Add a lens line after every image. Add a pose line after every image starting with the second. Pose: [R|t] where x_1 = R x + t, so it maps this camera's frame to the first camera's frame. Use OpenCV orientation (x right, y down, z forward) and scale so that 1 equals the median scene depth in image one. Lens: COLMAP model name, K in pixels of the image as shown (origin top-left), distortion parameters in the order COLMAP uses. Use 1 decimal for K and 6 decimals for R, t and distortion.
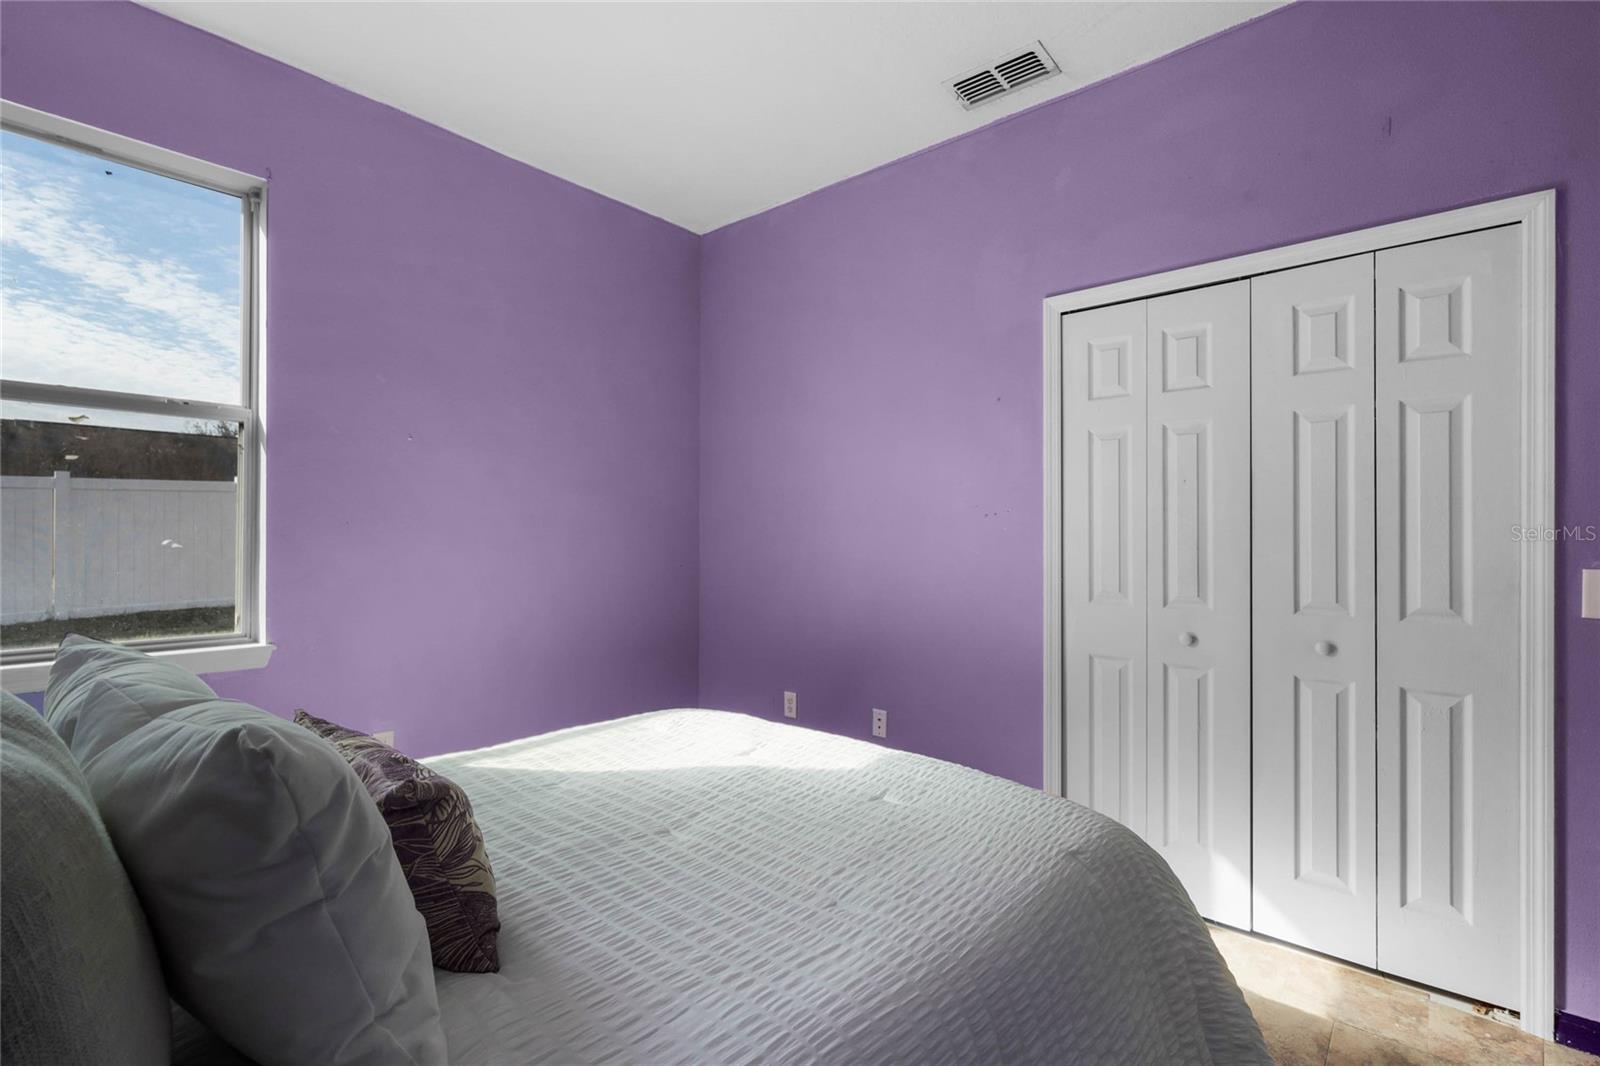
lens RADIAL K [[733.5, 0, 804.7], [0, 733.5, 537.2], [0, 0, 1]] dist [-0.000924, 0.000121]
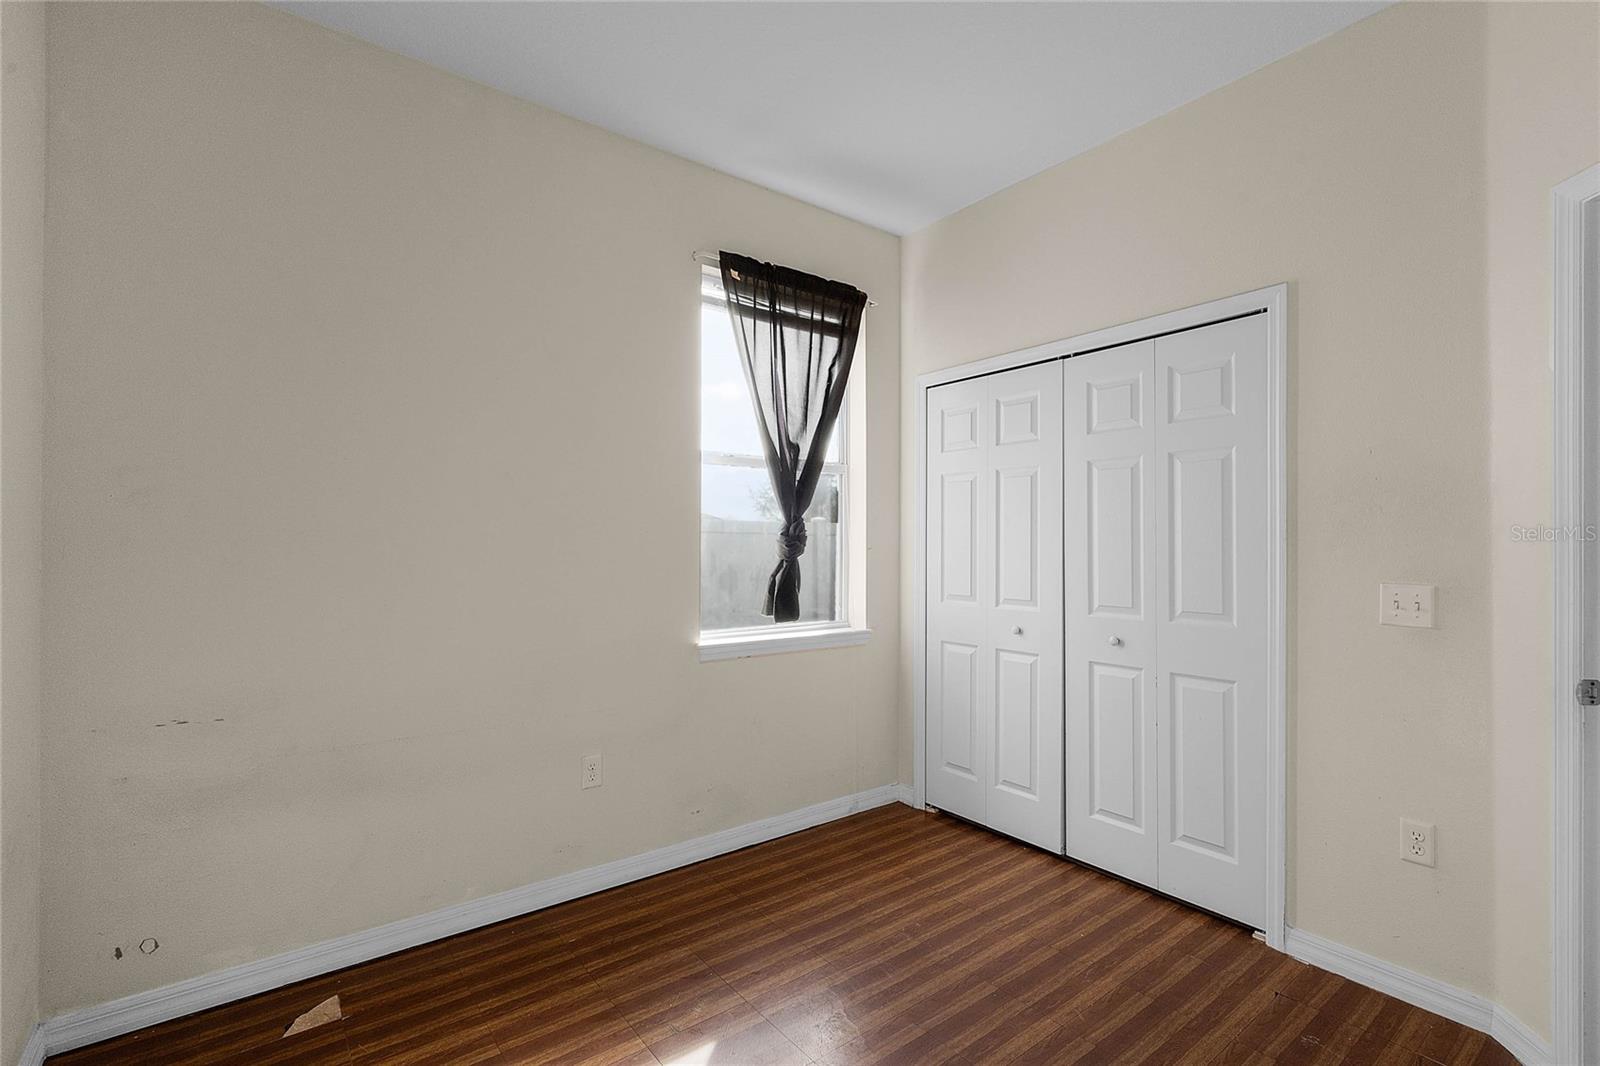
lens RADIAL K [[733.5, 0, 804.7], [0, 733.5, 537.2], [0, 0, 1]] dist [-0.000924, 0.000121]
pose [[0.980516, 0.006852, -0.196318, 0.399466], [-0.011482, 0.999682, -0.022457, 0.004558], [0.196102, 0.024274, 0.980283, -0.380943]]
